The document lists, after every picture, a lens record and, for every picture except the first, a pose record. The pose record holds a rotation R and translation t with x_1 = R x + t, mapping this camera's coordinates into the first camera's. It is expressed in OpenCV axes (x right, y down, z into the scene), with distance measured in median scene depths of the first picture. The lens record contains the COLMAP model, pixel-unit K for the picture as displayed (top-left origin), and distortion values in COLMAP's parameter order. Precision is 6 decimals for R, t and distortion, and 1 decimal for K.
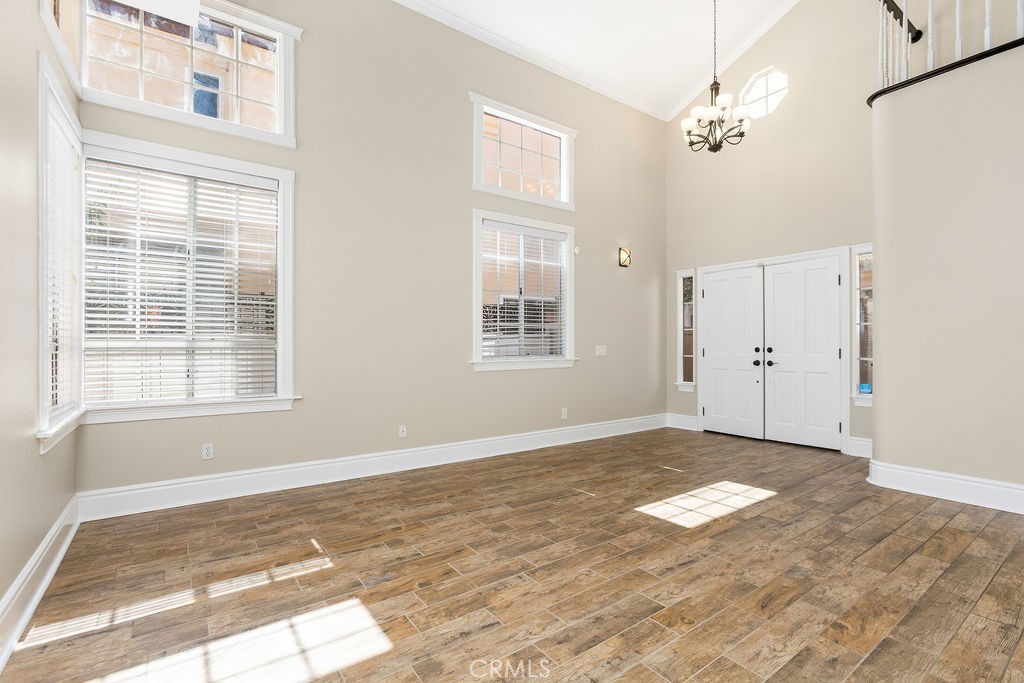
lens RADIAL K [[462.9, 0, 516.1], [0, 462.9, 350.3], [0, 0, 1]] dist [-0.018962, 0.007161]
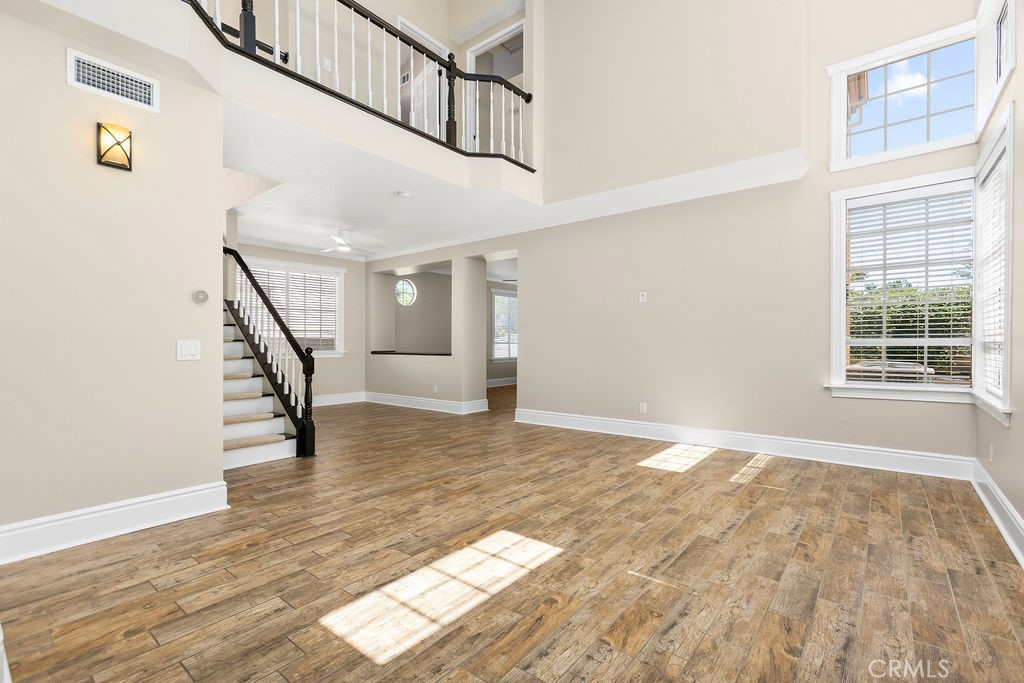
lens RADIAL K [[462.9, 0, 516.3], [0, 462.9, 340.0], [0, 0, 1]] dist [-0.018962, 0.007161]
pose [[-0.964414, 0.001846, -0.264390, 0.582684], [0.001062, 0.999995, 0.003109, -0.017802], [0.264394, 0.002717, -0.964411, 1.871566]]
